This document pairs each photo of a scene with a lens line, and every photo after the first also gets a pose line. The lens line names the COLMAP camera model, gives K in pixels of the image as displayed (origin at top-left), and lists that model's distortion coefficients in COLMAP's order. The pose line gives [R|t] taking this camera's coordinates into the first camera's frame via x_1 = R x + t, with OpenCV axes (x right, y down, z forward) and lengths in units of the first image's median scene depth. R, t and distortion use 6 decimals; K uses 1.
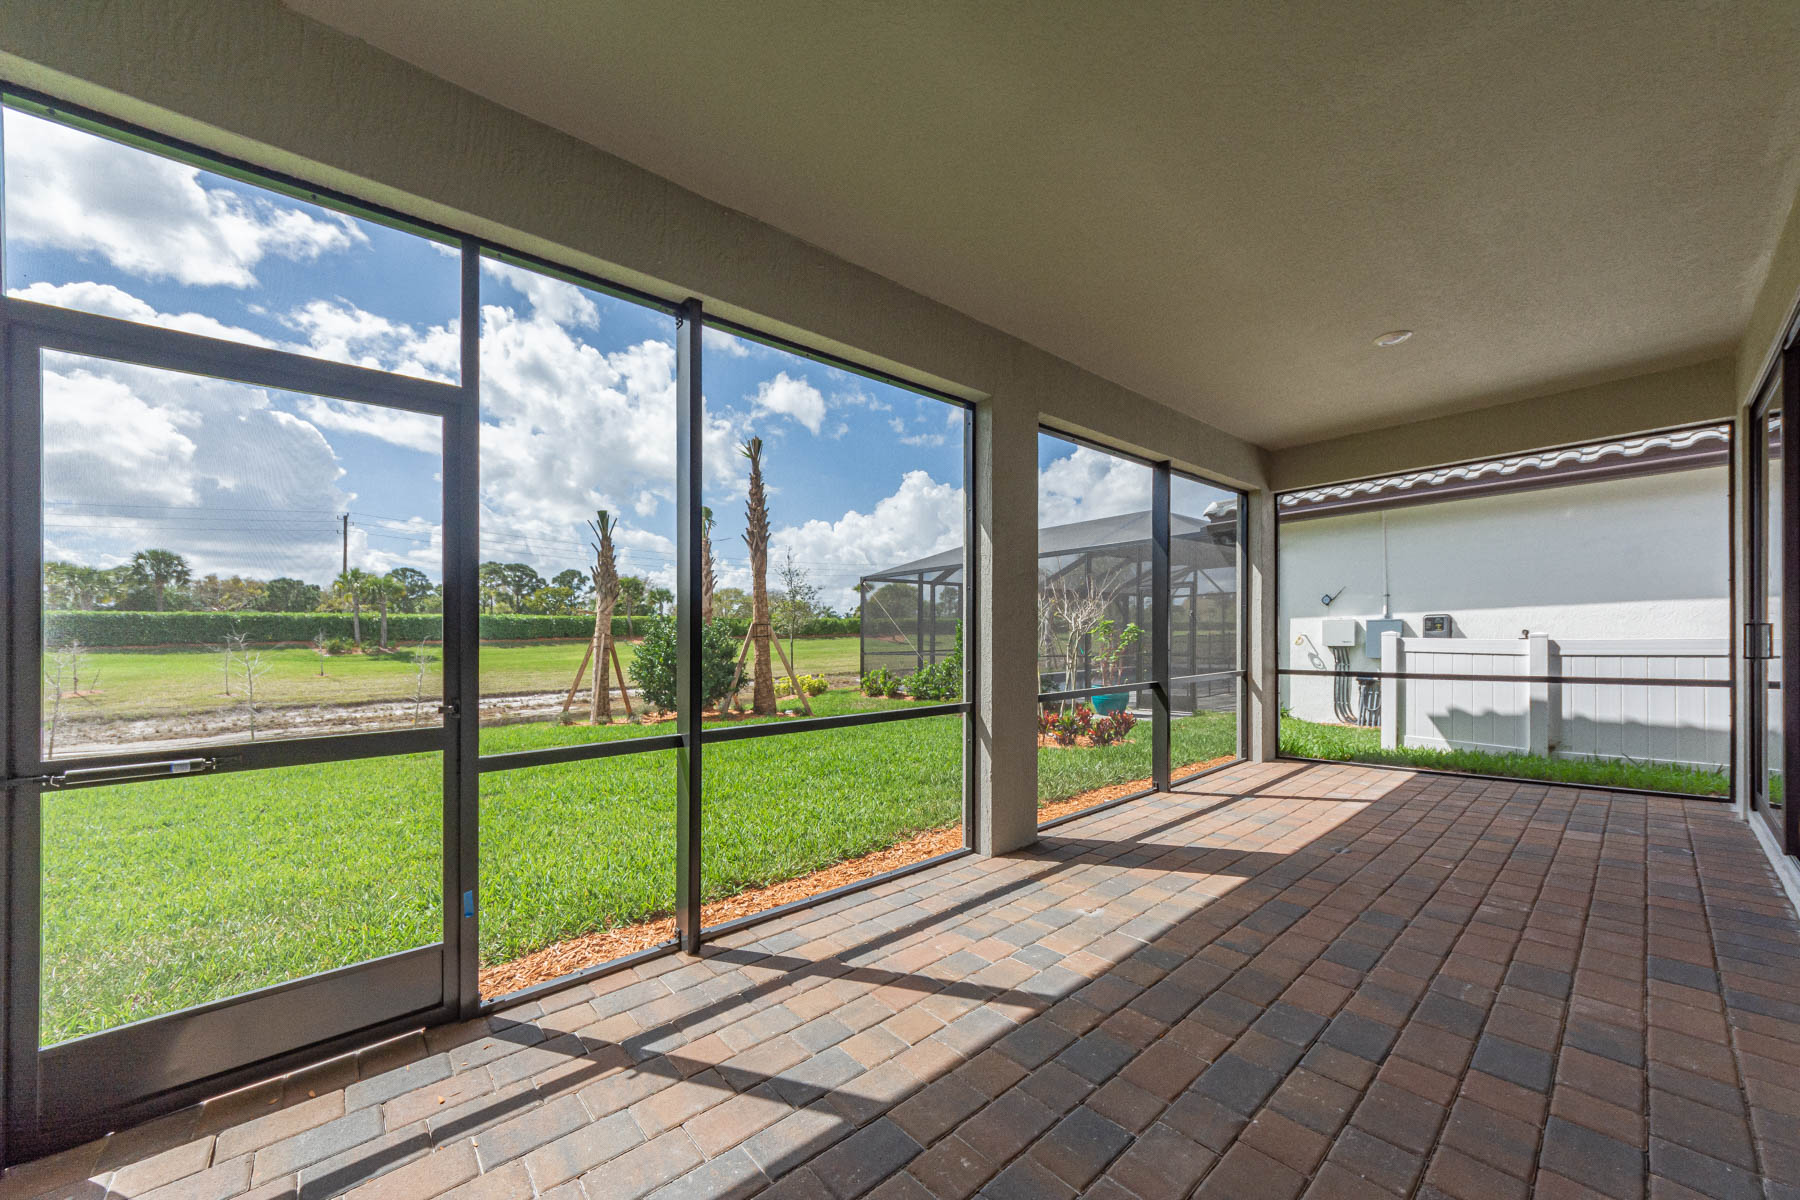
lens RADIAL K [[643.9, 0, 923.0], [0, 643.9, 622.6], [0, 0, 1]] dist [-0.010867, 0.000040]
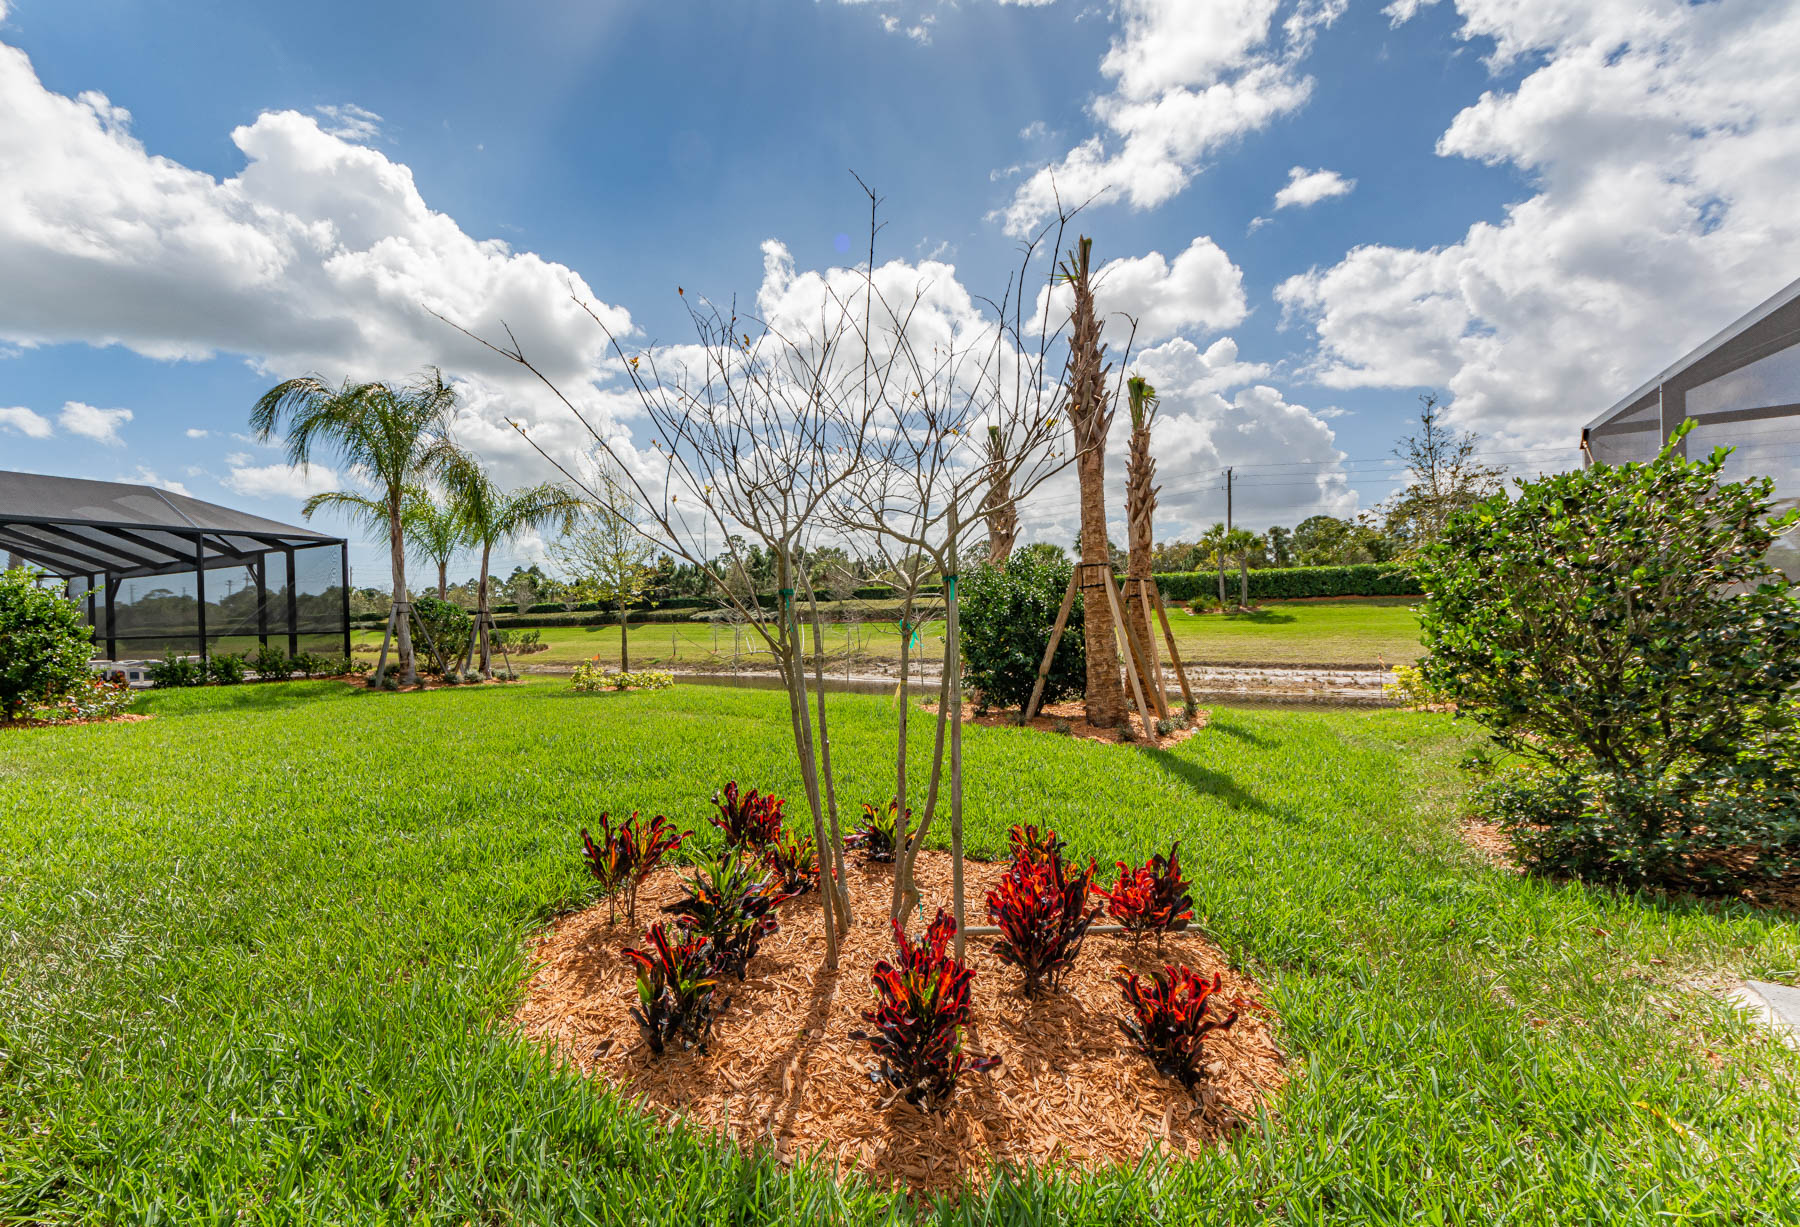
lens RADIAL K [[758.9, 0, 831.7], [0, 758.9, 580.1], [0, 0, 1]] dist [0.013625, -0.000243]
pose [[0.254286, -0.034894, -0.966499, 0.084525], [0.041054, 0.998838, -0.025260, 0.004146], [0.966257, -0.033256, 0.255423, 0.139817]]
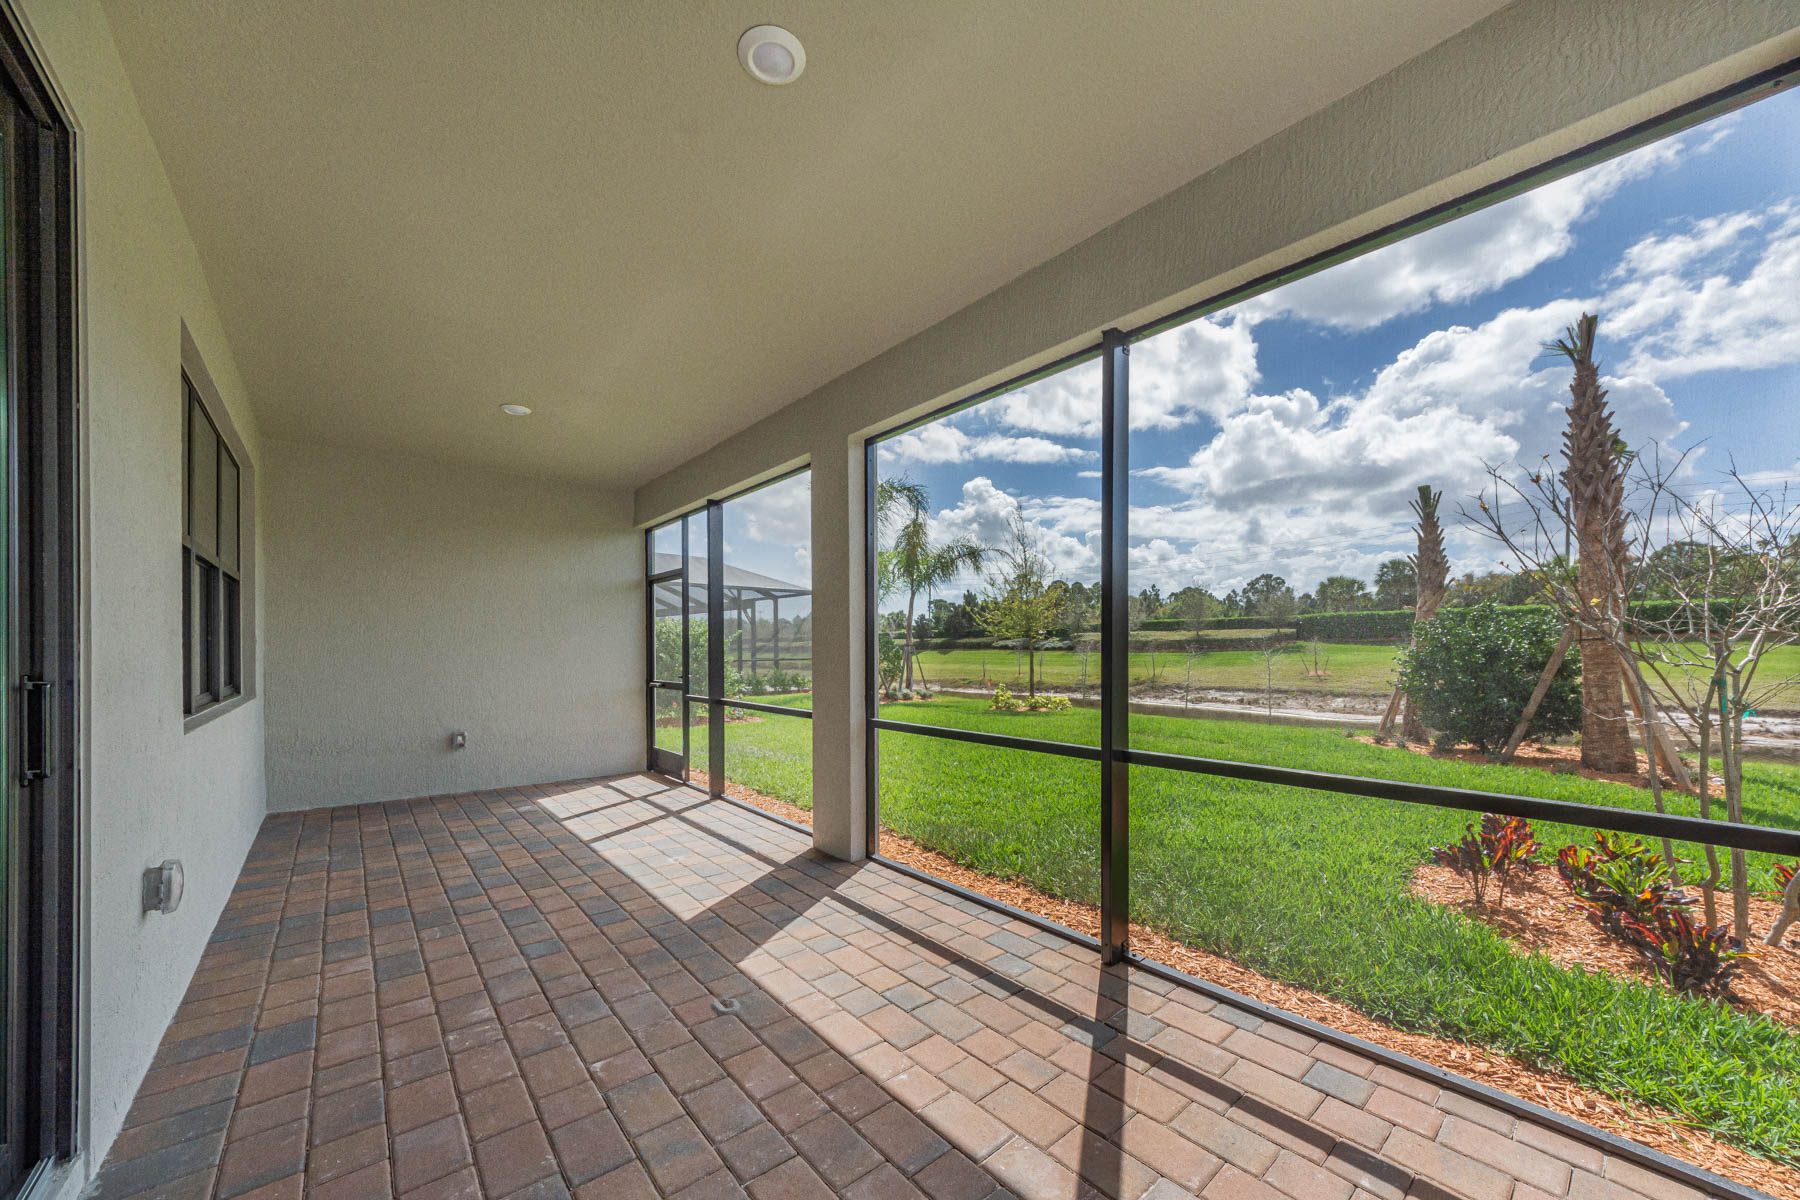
lens RADIAL K [[659.8, 0, 911.4], [0, 659.8, 648.1], [0, 0, 1]] dist [0.018398, -0.000127]
pose [[-0.015617, 0.020919, -0.999659, 0.093882], [0.032248, 0.999272, 0.020407, -0.002022], [0.999358, -0.031918, -0.016280, 0.085242]]
